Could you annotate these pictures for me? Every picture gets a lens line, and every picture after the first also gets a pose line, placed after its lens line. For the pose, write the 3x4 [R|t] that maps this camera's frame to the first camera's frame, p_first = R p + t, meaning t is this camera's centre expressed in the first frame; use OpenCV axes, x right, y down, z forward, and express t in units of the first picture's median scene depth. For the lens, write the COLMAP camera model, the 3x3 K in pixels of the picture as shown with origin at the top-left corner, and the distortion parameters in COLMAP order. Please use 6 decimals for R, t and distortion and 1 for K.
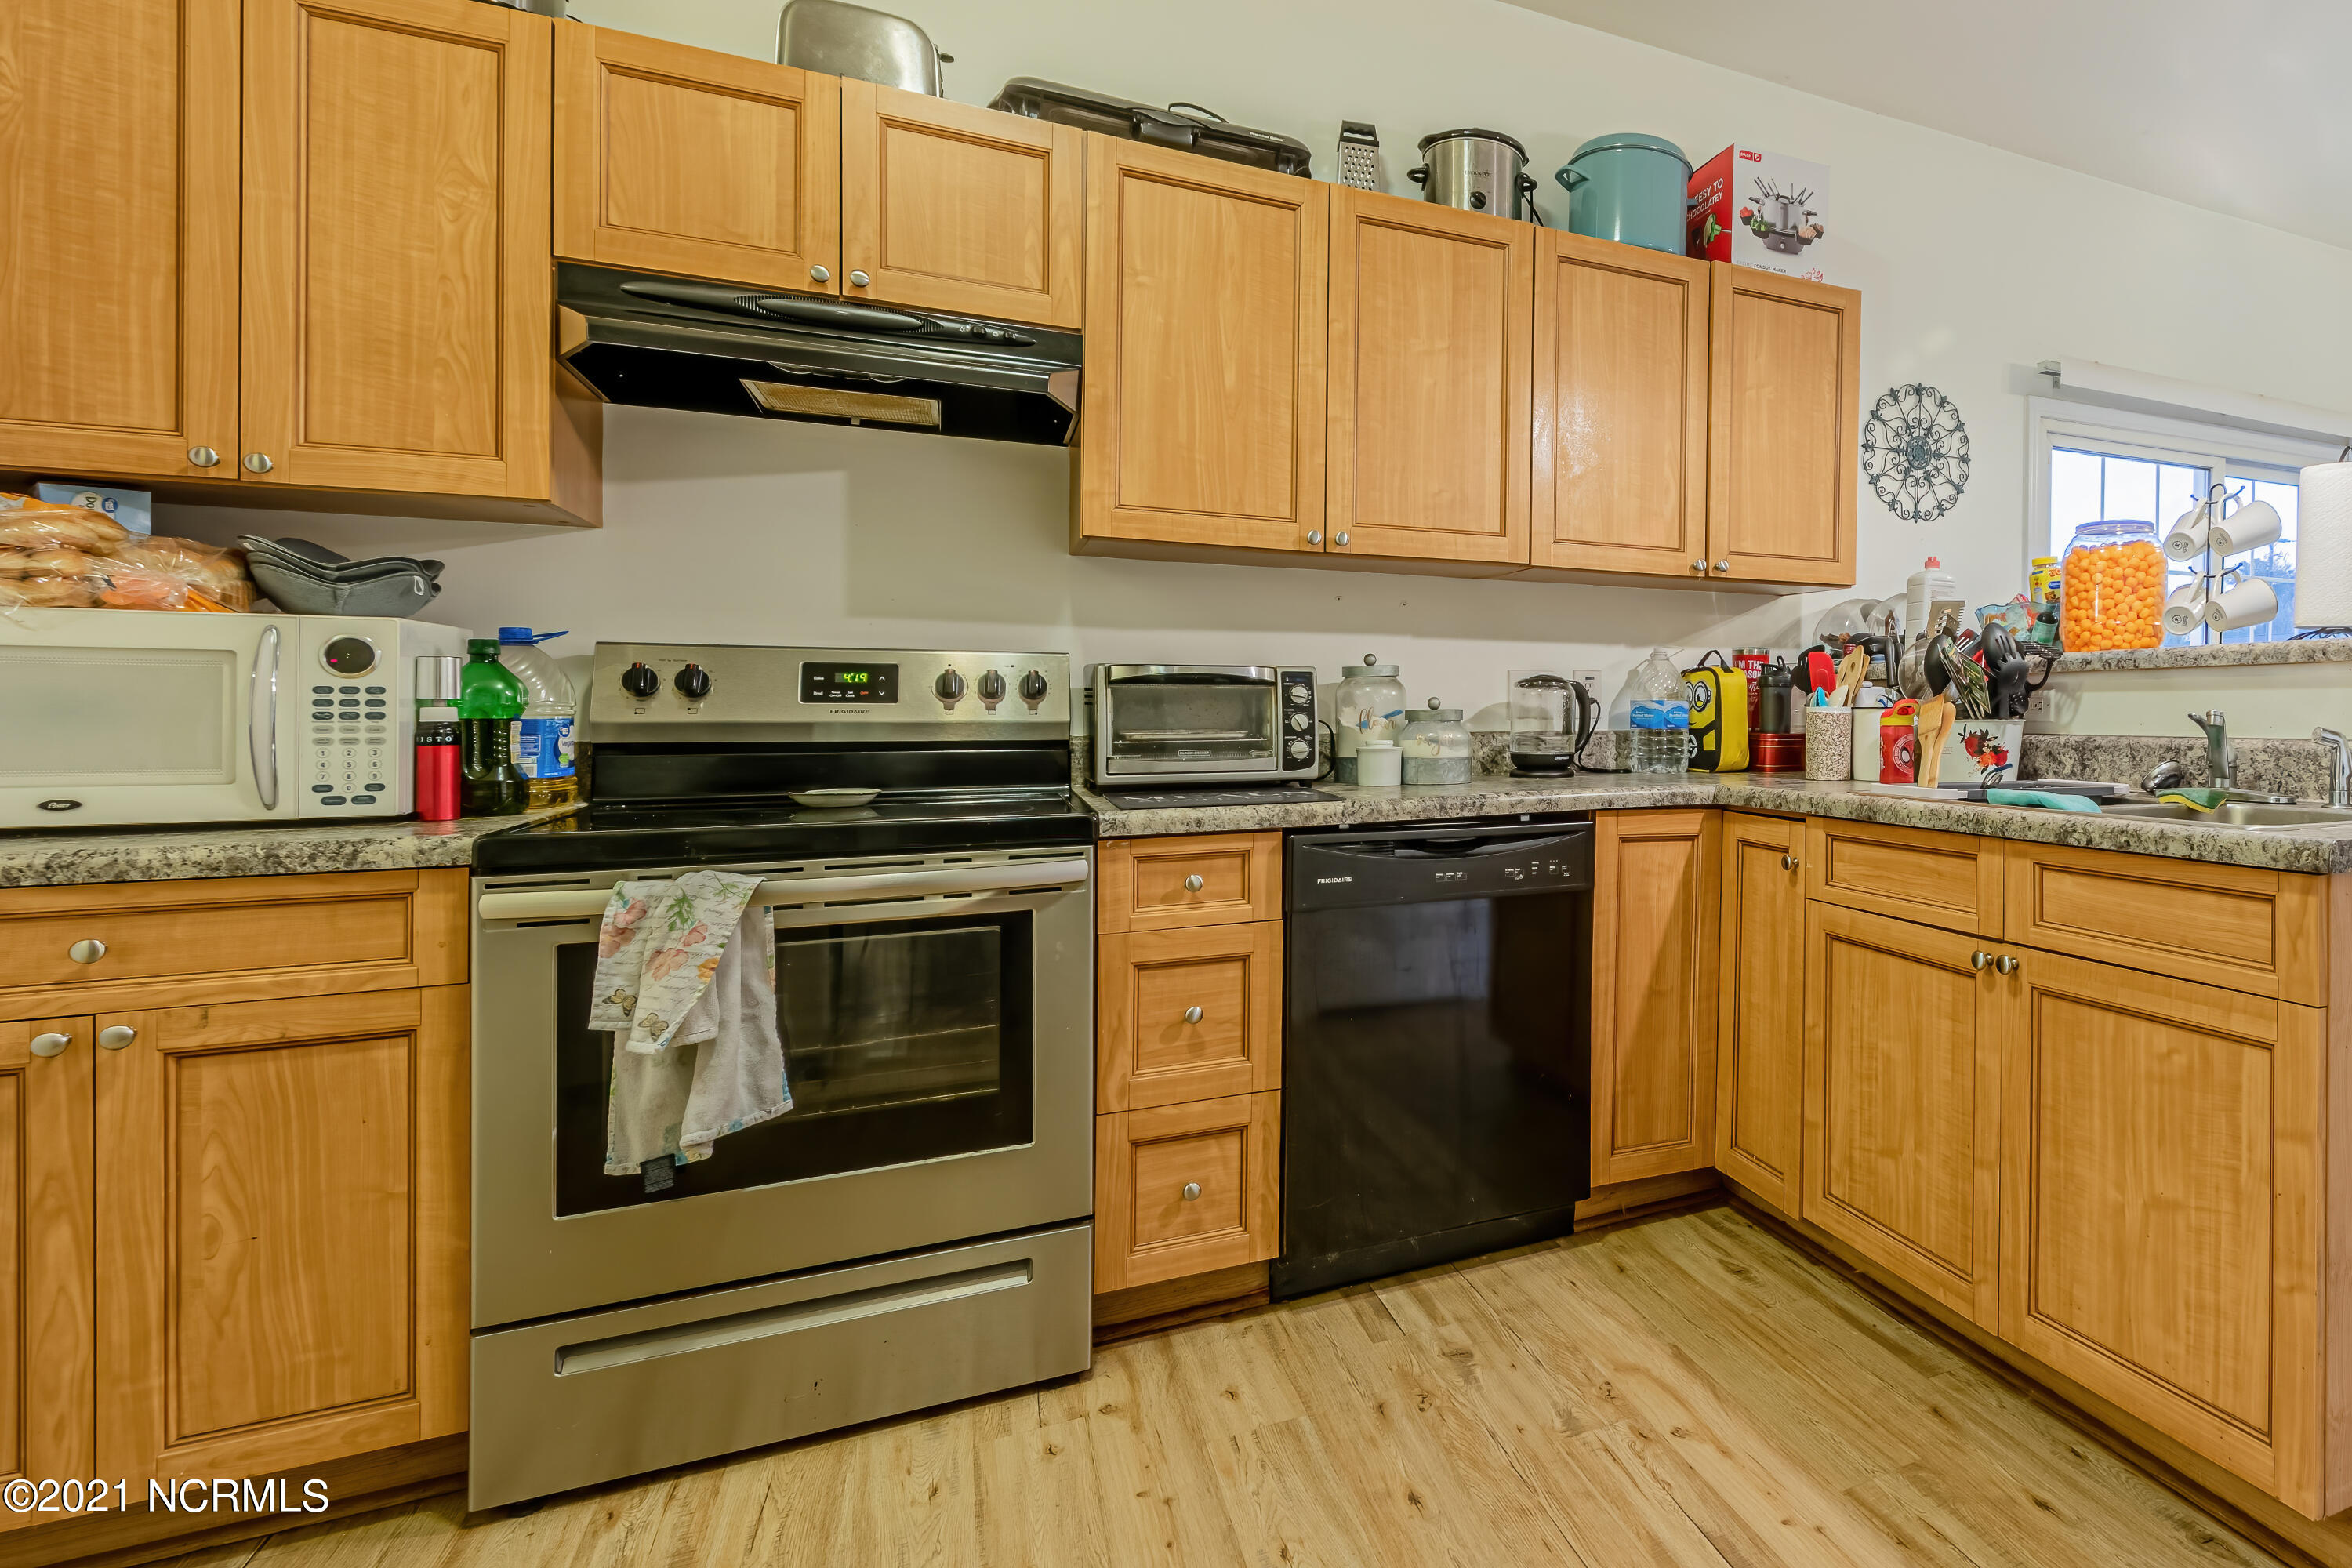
lens RADIAL K [[1207.5, 0, 1600.4], [0, 1207.5, 716.6], [0, 0, 1]] dist [0.003574, 0.000873]
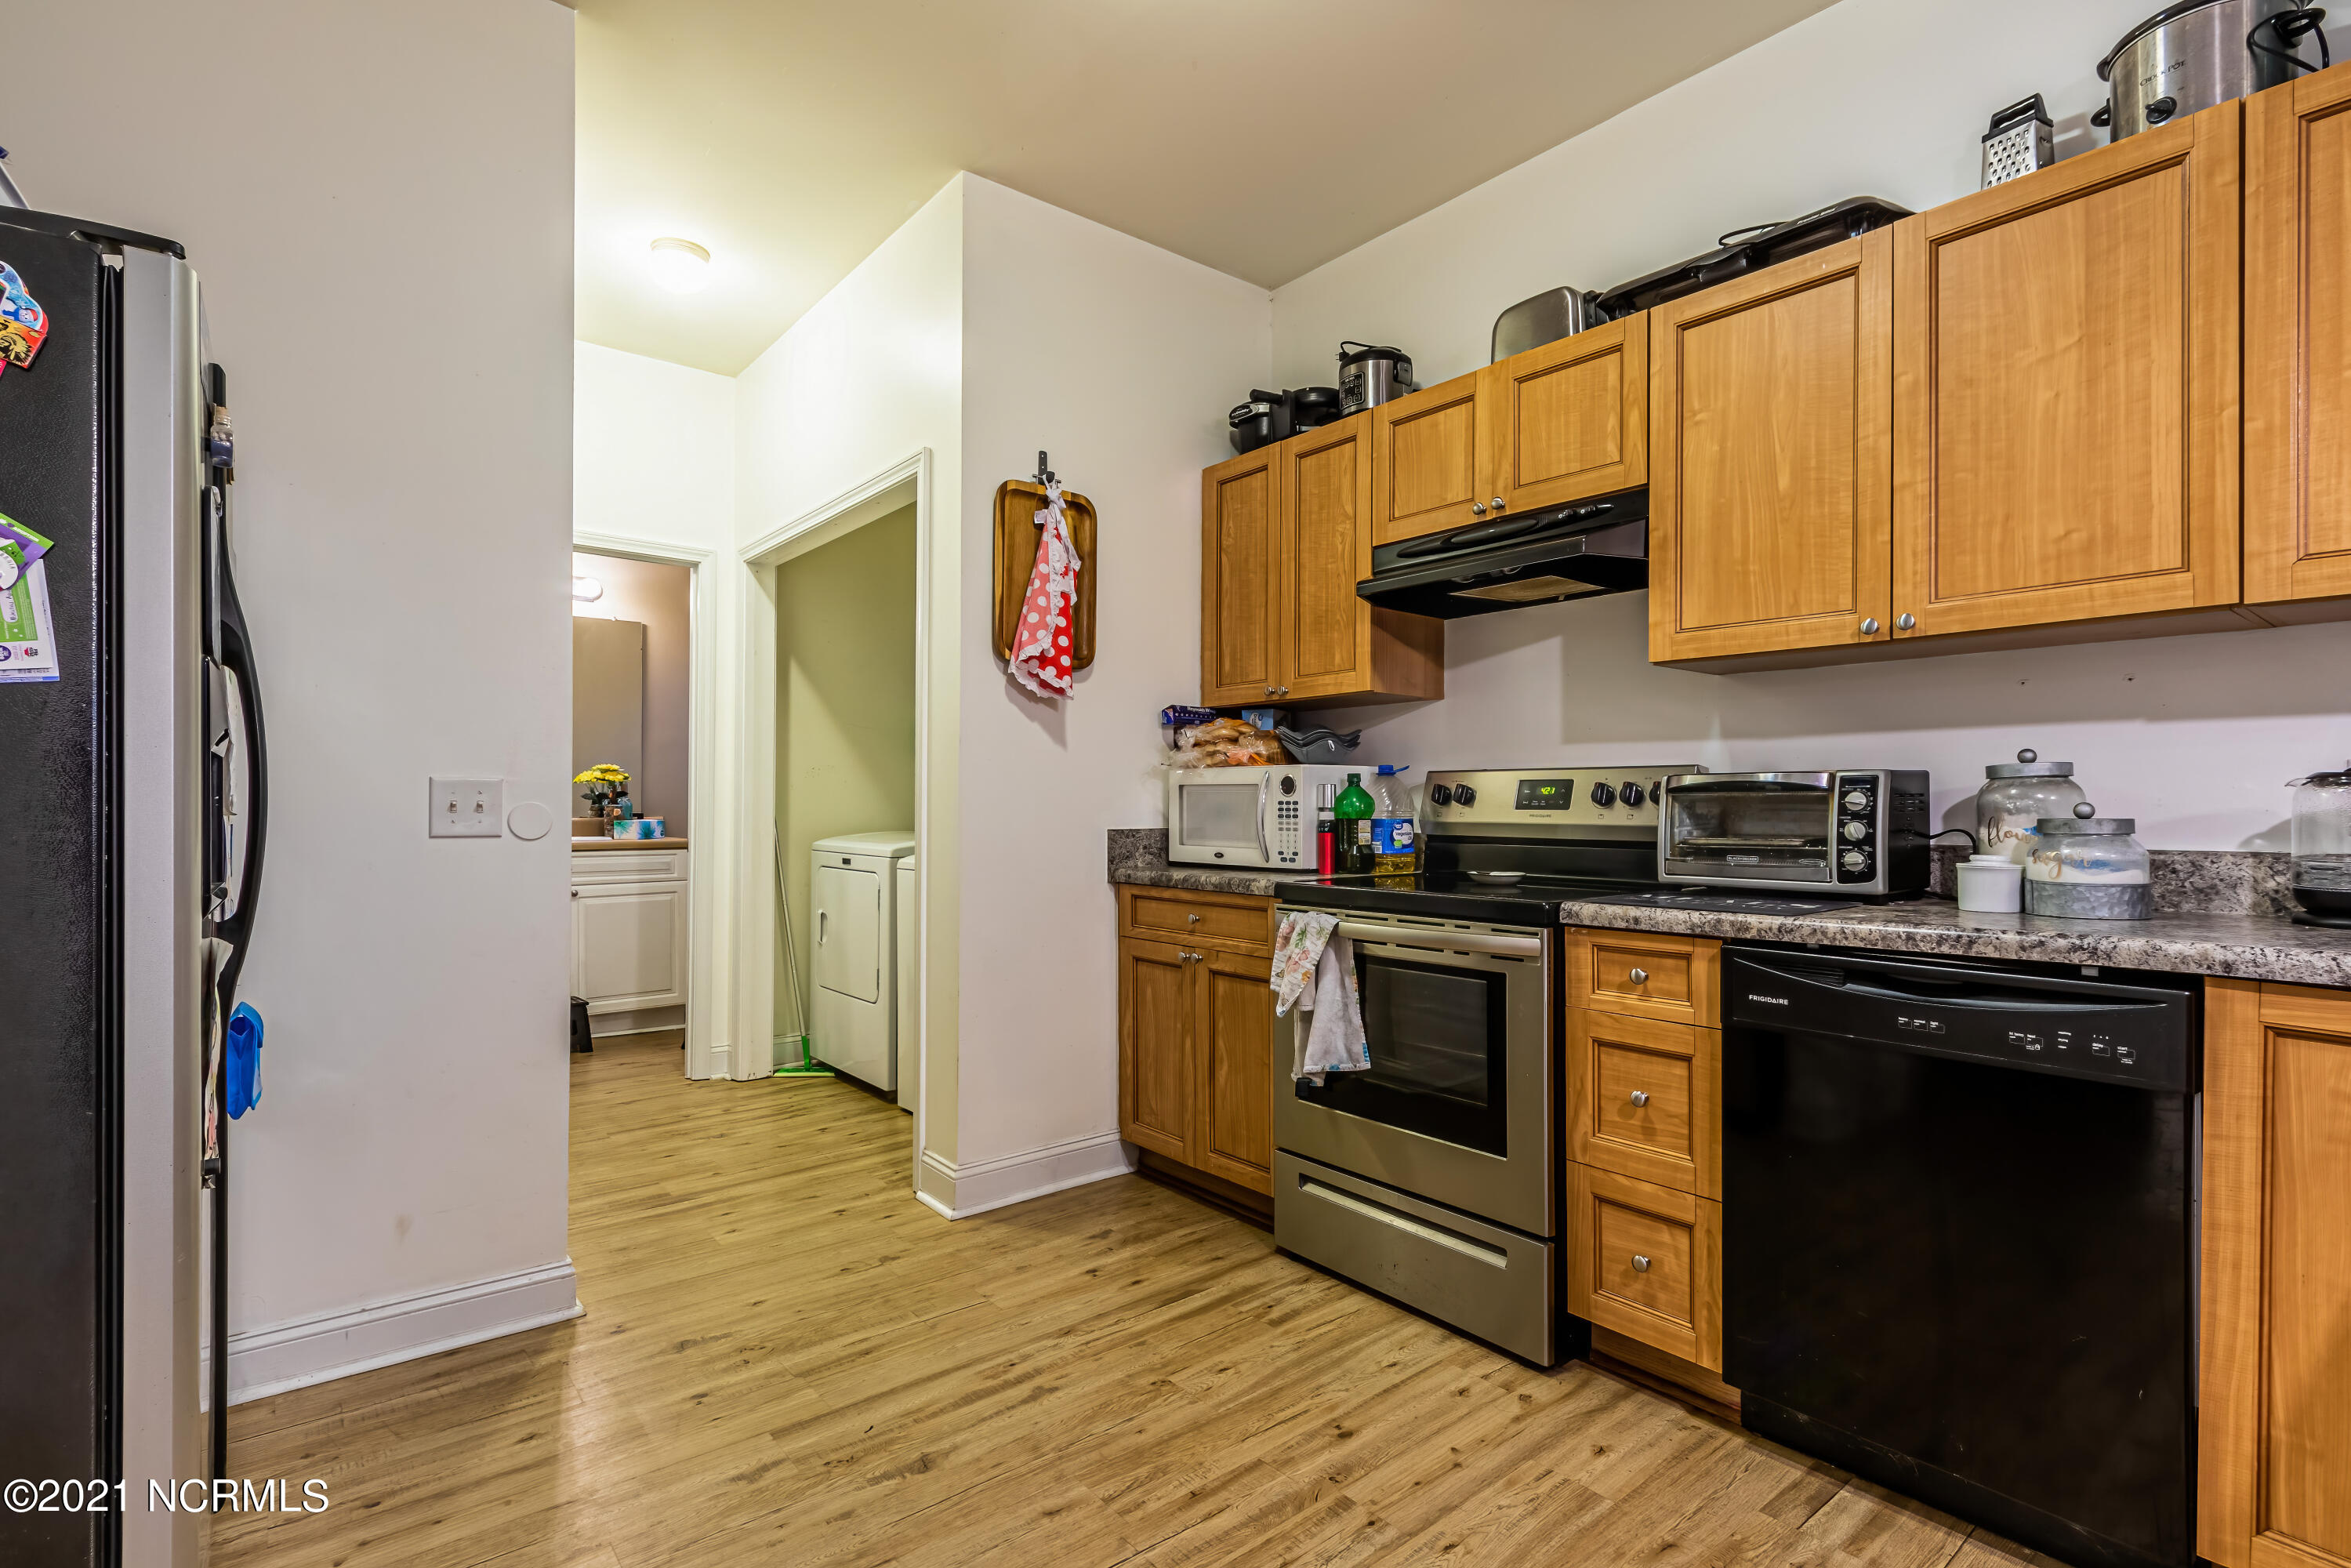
lens RADIAL K [[1091.9, 0, 1177.2], [0, 1091.9, 796.0], [0, 0, 1]] dist [0.011657, -0.002890]
pose [[0.206864, -0.010211, -0.978316, 0.512836], [-0.010021, 0.999871, -0.012555, -0.007269], [0.978318, 0.012401, 0.206735, 0.370398]]
